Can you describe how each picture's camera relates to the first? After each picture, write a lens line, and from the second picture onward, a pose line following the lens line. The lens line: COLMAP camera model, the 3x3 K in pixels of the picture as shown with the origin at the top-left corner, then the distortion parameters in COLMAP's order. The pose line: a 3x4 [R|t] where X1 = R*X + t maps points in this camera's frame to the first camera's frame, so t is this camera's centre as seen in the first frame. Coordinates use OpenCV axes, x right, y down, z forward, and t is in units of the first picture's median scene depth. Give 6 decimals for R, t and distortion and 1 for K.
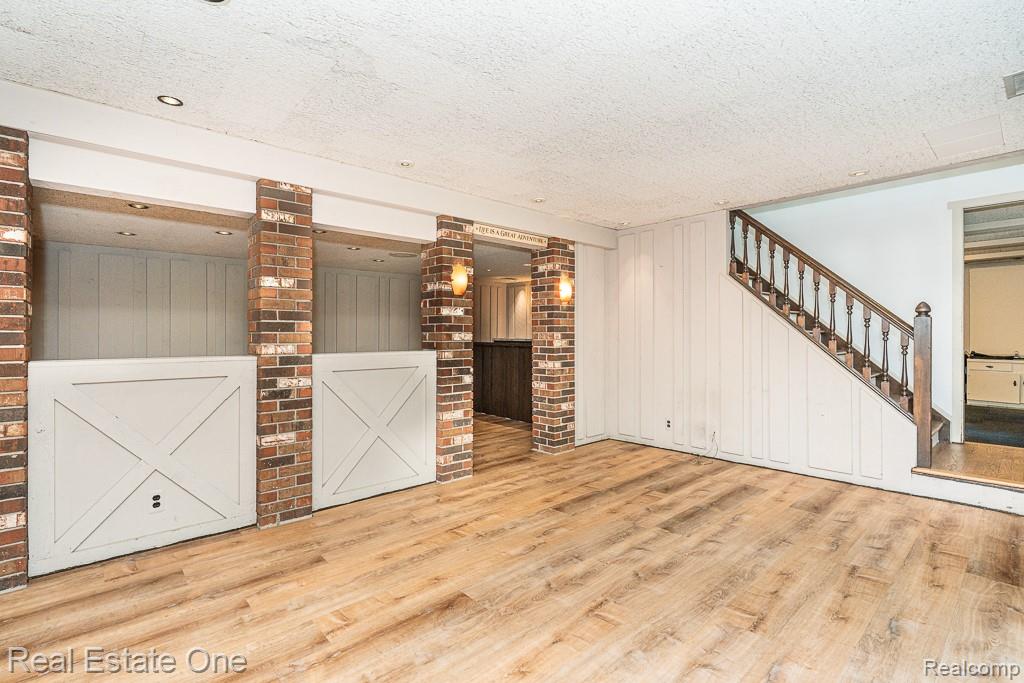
lens RADIAL K [[476.5, 0, 516.7], [0, 476.5, 332.2], [0, 0, 1]] dist [-0.004593, 0.000518]
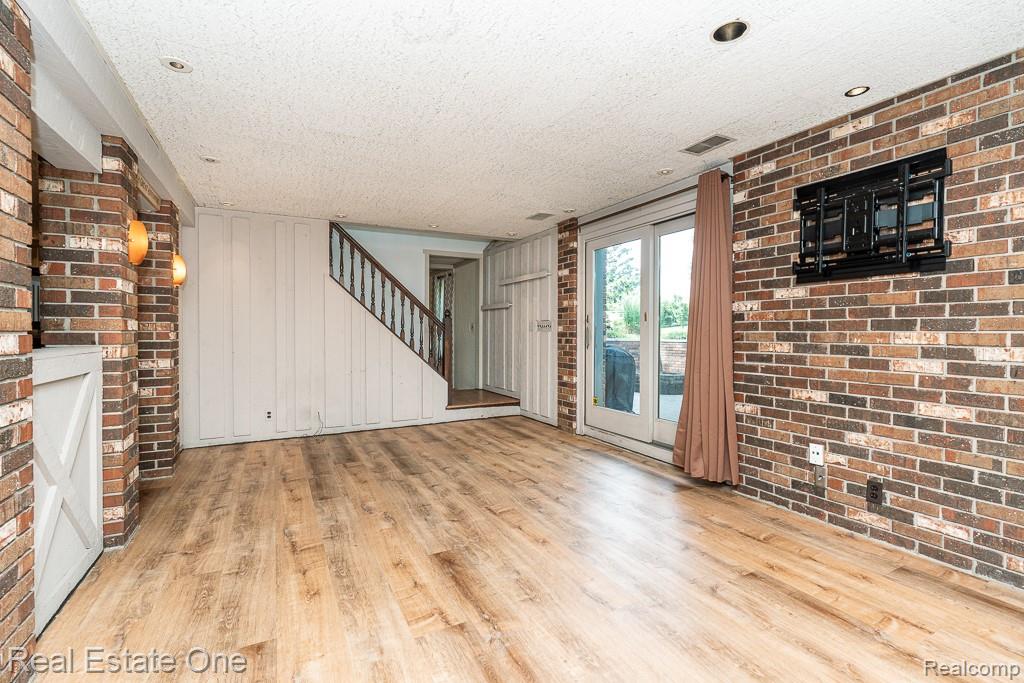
lens RADIAL K [[458.2, 0, 516.3], [0, 458.2, 338.7], [0, 0, 1]] dist [-0.002857, 0.000549]
pose [[0.247568, -0.011758, 0.968799, -0.806464], [-0.006355, 0.999885, 0.013759, 0.021053], [-0.968850, -0.009563, 0.247465, 0.406290]]
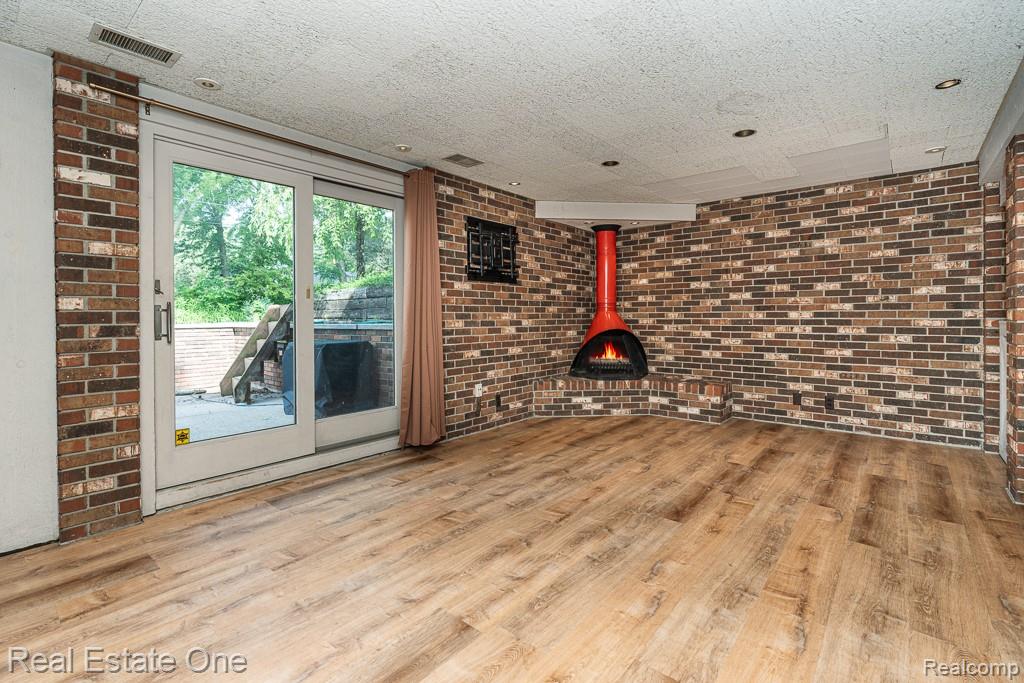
lens RADIAL K [[463.9, 0, 510.7], [0, 463.9, 320.7], [0, 0, 1]] dist [-0.005286, 0.000100]
pose [[-0.991791, 0.007000, -0.127679, 0.319085], [0.006390, 0.999966, 0.005189, 0.034505], [0.127711, 0.004331, -0.991802, 1.521258]]
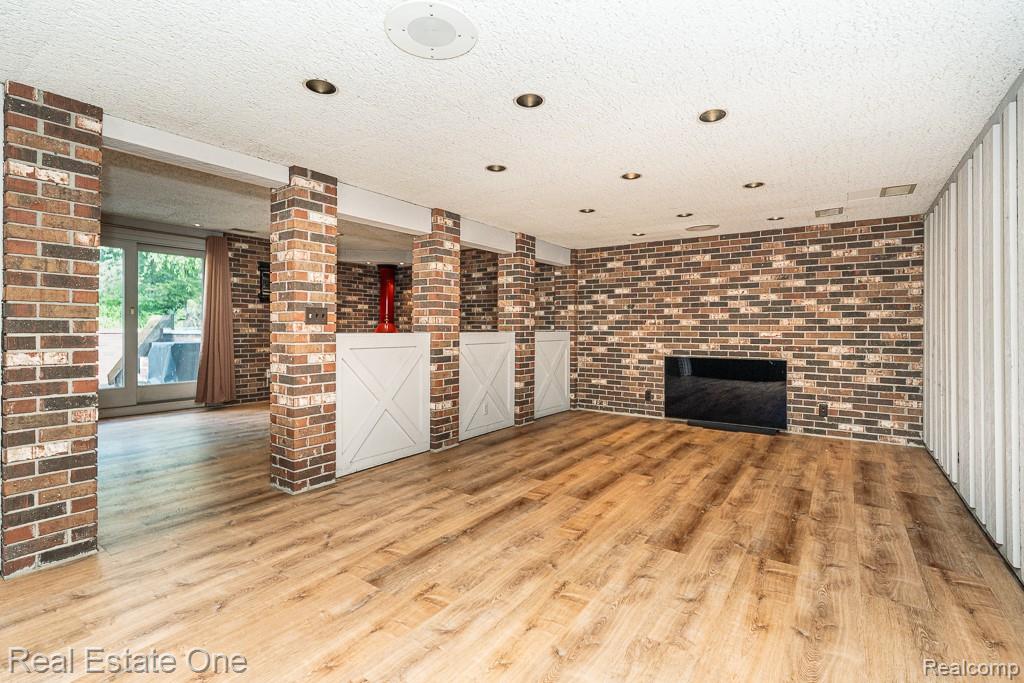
lens RADIAL K [[463.3, 0, 515.5], [0, 463.3, 328.7], [0, 0, 1]] dist [-0.008166, 0.000429]
pose [[-0.975329, -0.004335, -0.220714, -0.448339], [-0.004246, 0.999991, -0.000878, 0.039025], [0.220715, 0.000081, -0.975338, 2.535201]]
